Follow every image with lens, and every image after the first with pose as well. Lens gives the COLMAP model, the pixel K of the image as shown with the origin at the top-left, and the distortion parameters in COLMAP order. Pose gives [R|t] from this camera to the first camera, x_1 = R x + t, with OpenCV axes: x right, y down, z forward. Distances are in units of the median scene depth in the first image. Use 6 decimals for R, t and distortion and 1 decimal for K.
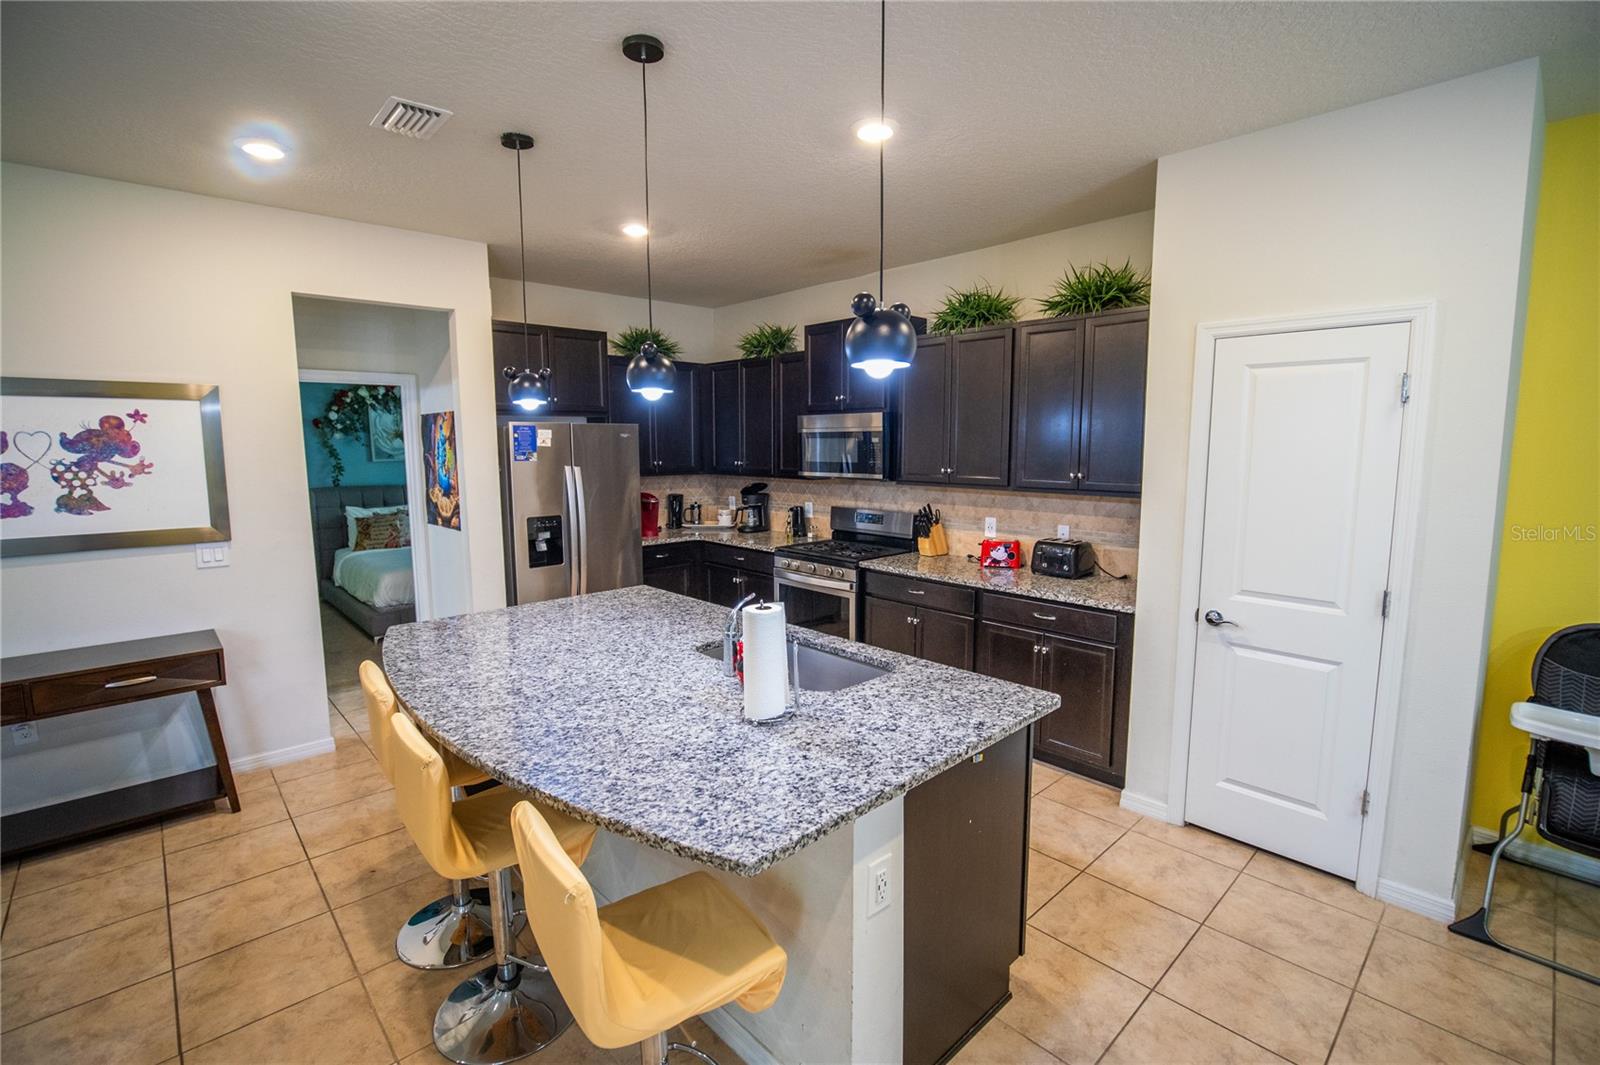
lens RADIAL K [[719.9, 0, 793.5], [0, 719.9, 525.8], [0, 0, 1]] dist [-0.022432, -0.000034]
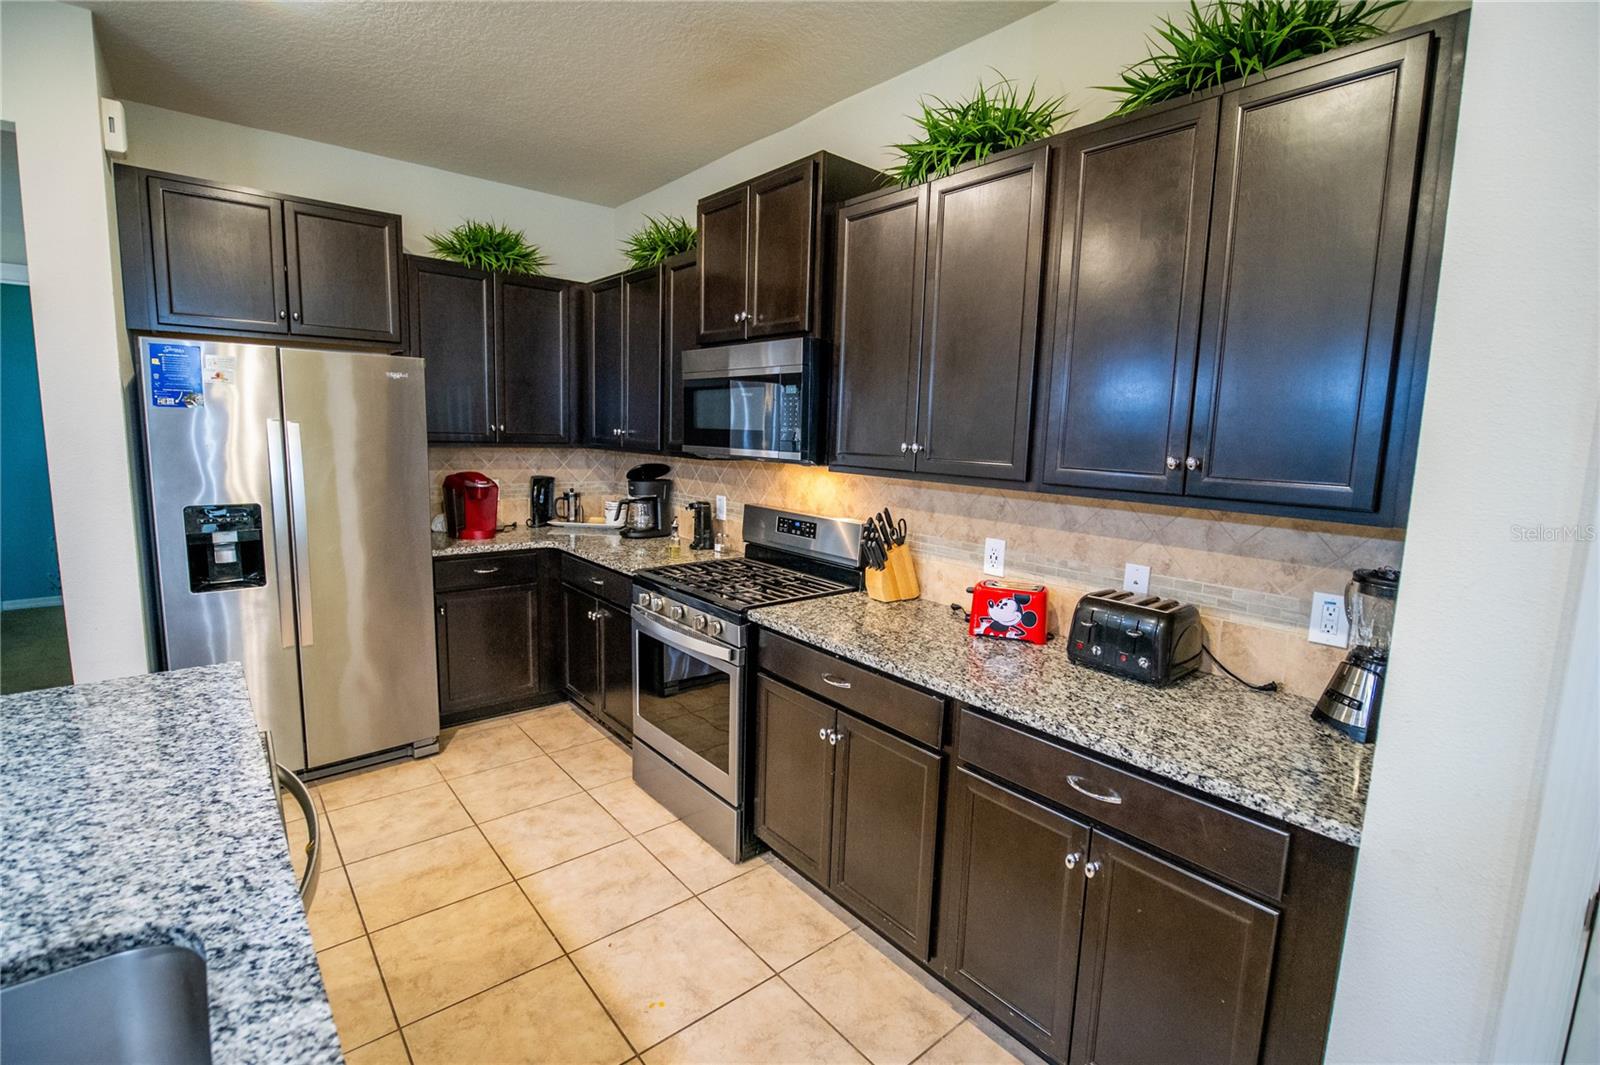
lens RADIAL K [[719.9, 0, 797.1], [0, 719.9, 526.6], [0, 0, 1]] dist [-0.022432, -0.000034]
pose [[0.998448, 0.039447, -0.039309, 0.146940], [-0.038810, 0.999105, 0.016820, -0.024064], [0.039938, -0.015268, 0.999086, 0.456752]]
